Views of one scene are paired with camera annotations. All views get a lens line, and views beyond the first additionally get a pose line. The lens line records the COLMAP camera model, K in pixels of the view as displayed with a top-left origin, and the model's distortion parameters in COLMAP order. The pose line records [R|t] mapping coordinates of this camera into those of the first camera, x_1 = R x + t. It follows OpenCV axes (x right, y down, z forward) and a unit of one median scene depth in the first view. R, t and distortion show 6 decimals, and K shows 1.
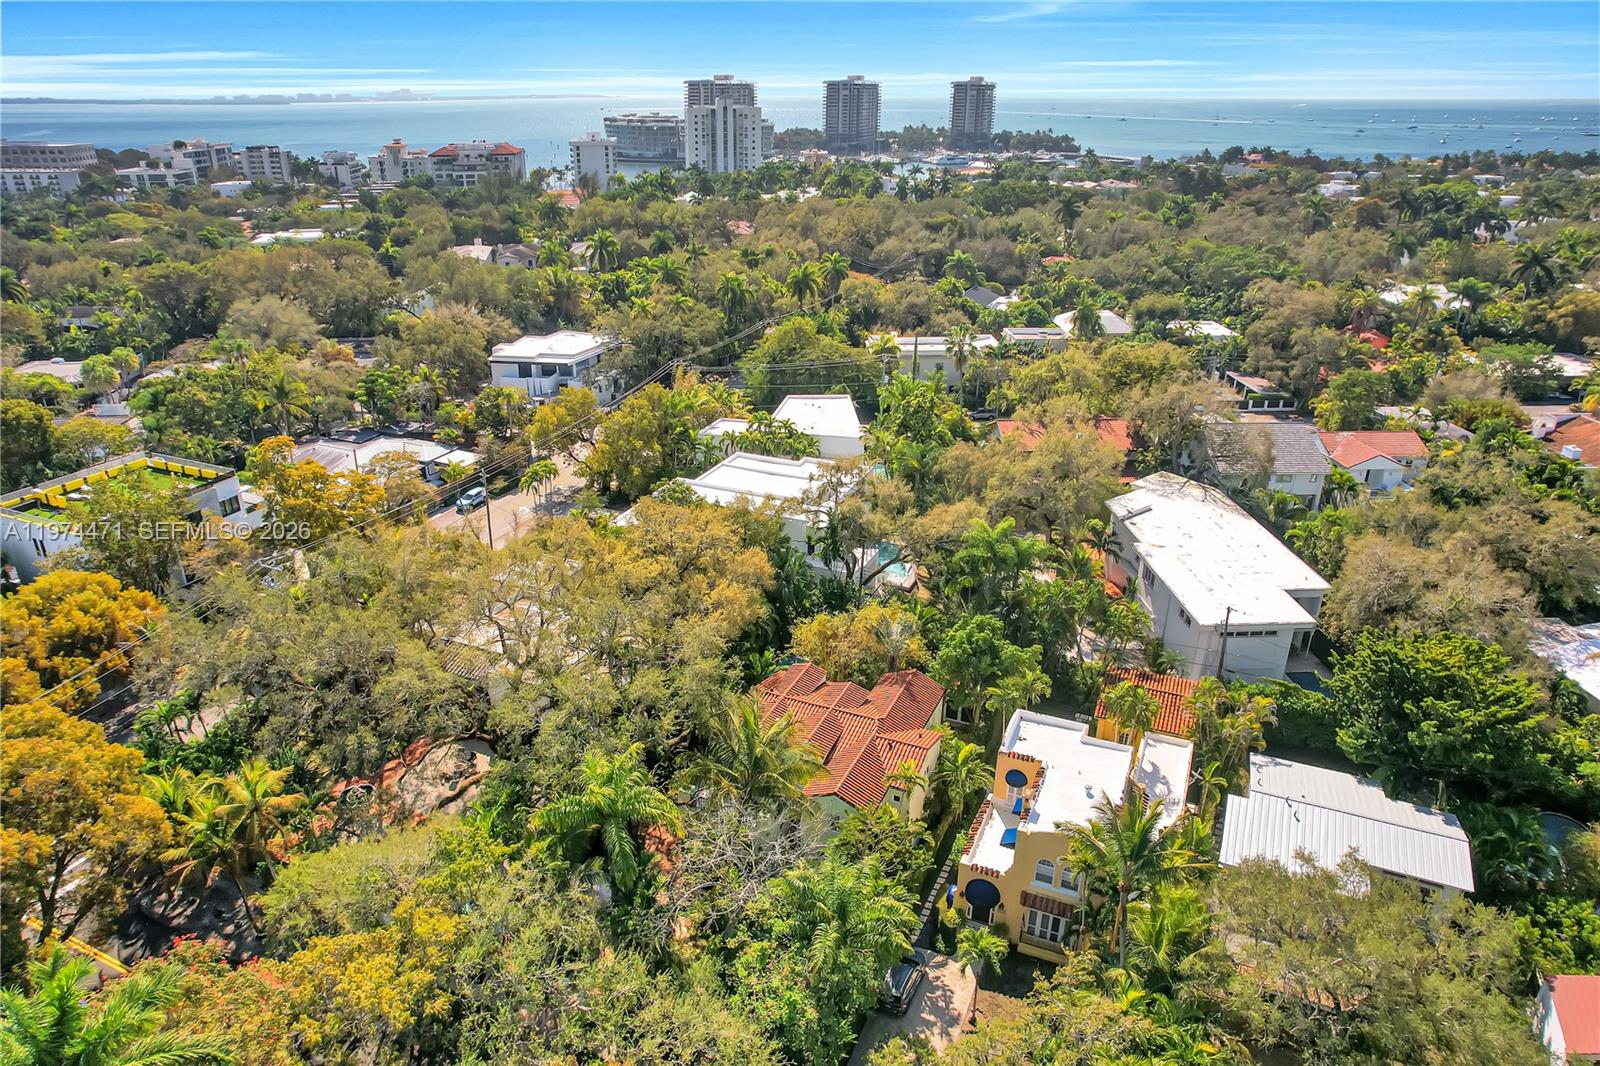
lens RADIAL K [[1056.6, 0, 796.3], [0, 1056.6, 506.4], [0, 0, 1]] dist [-0.088737, 0.088195]
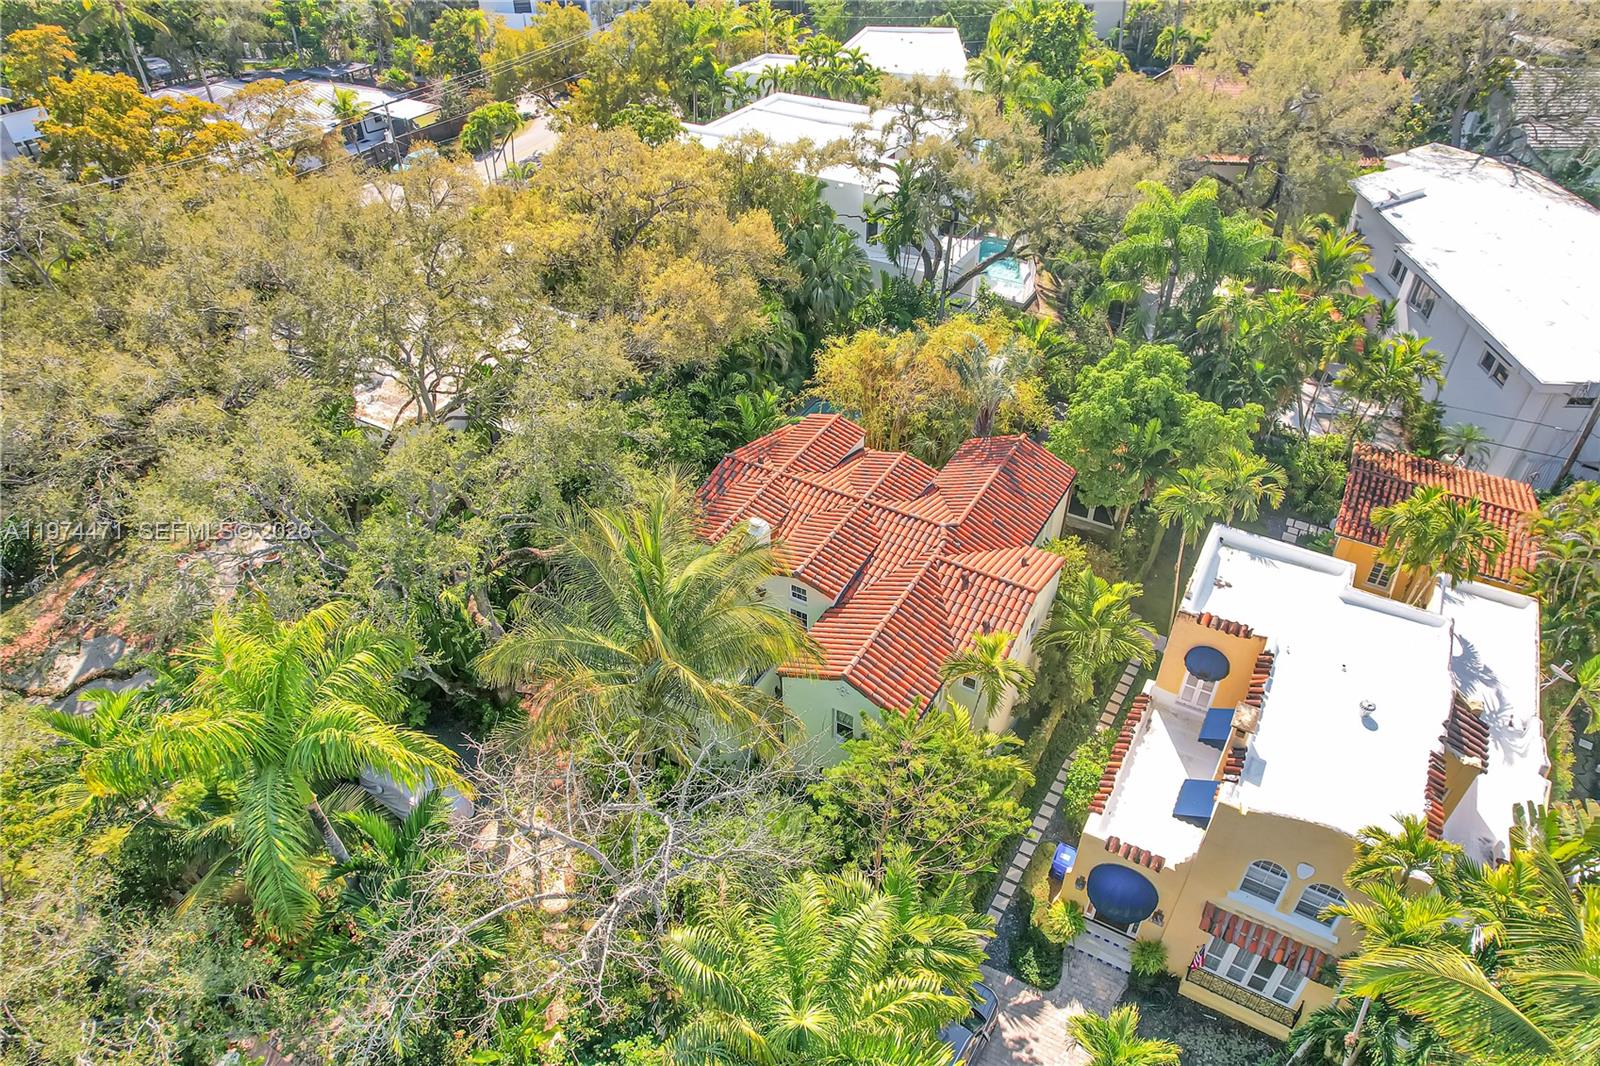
lens RADIAL K [[1064.7, 0, 821.3], [0, 1064.7, 519.4], [0, 0, 1]] dist [-0.091509, 0.092899]
pose [[0.996177, 0.051256, -0.070745, 0.027529], [-0.031608, 0.966399, 0.255094, 0.033433], [0.081443, -0.251883, 0.964325, 0.252491]]
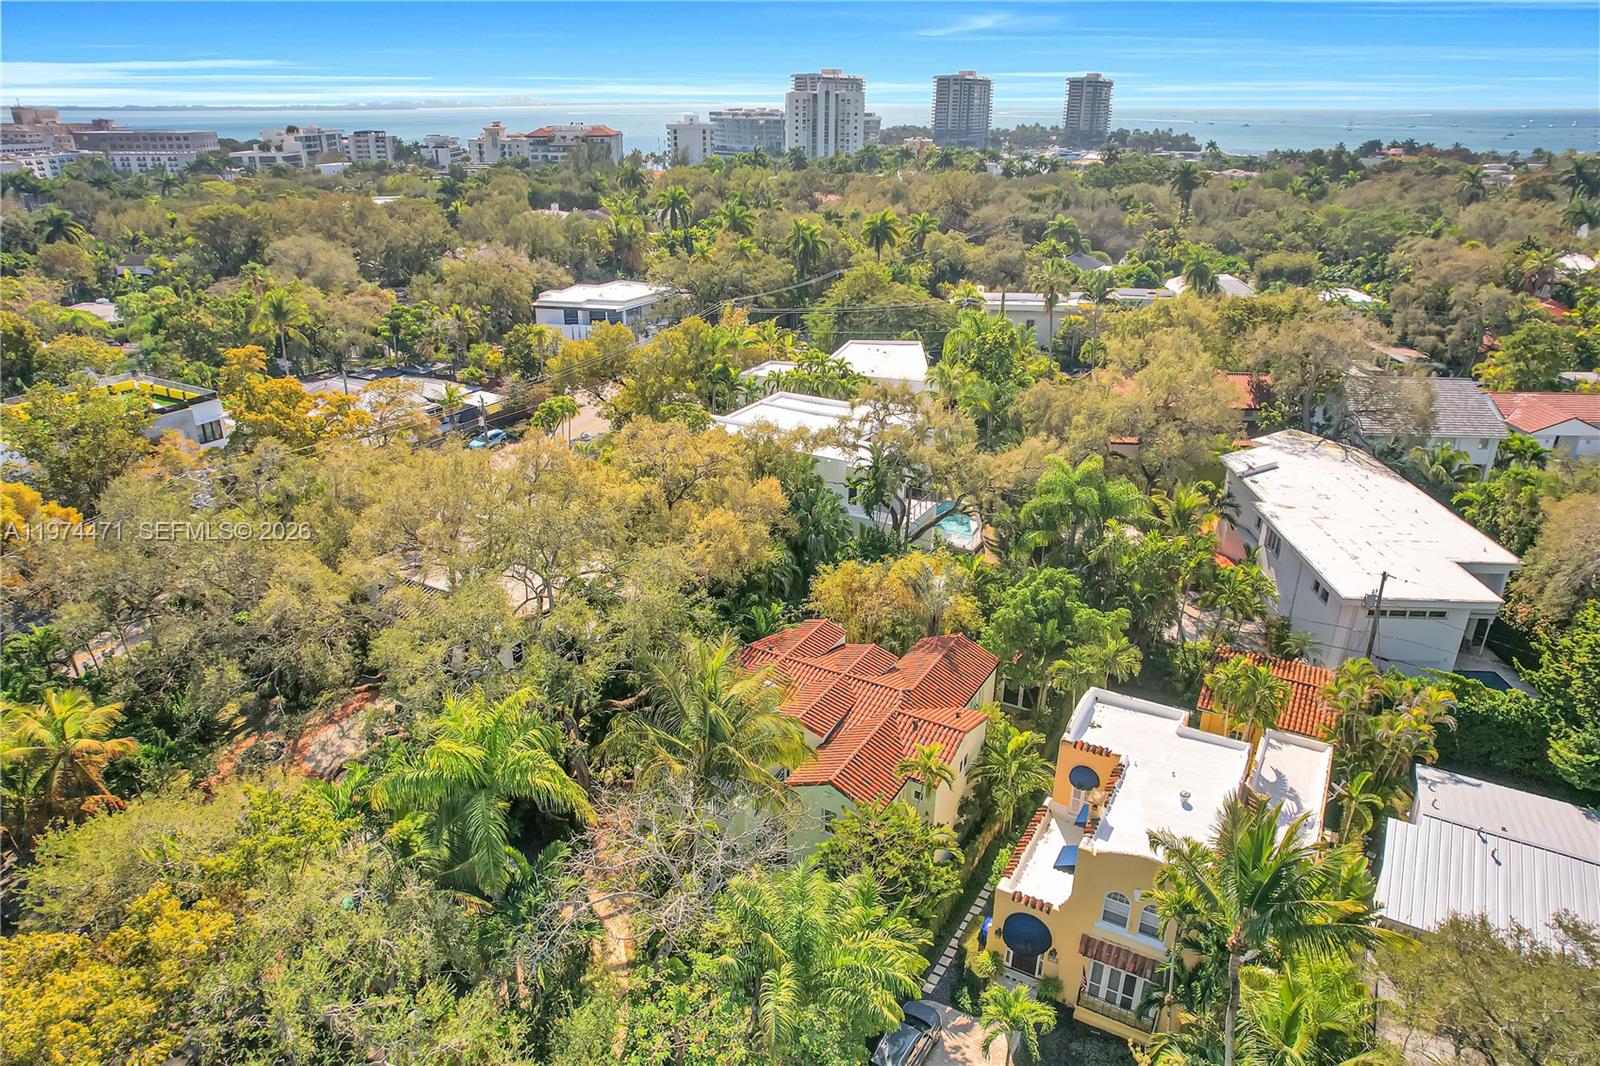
lens RADIAL K [[1056.6, 0, 796.3], [0, 1056.6, 506.4], [0, 0, 1]] dist [-0.088737, 0.088195]
pose [[0.994739, 0.035965, -0.095919, 0.036508], [-0.036849, 0.999293, -0.007459, 0.041429], [0.095583, 0.010955, 0.995361, 0.125856]]
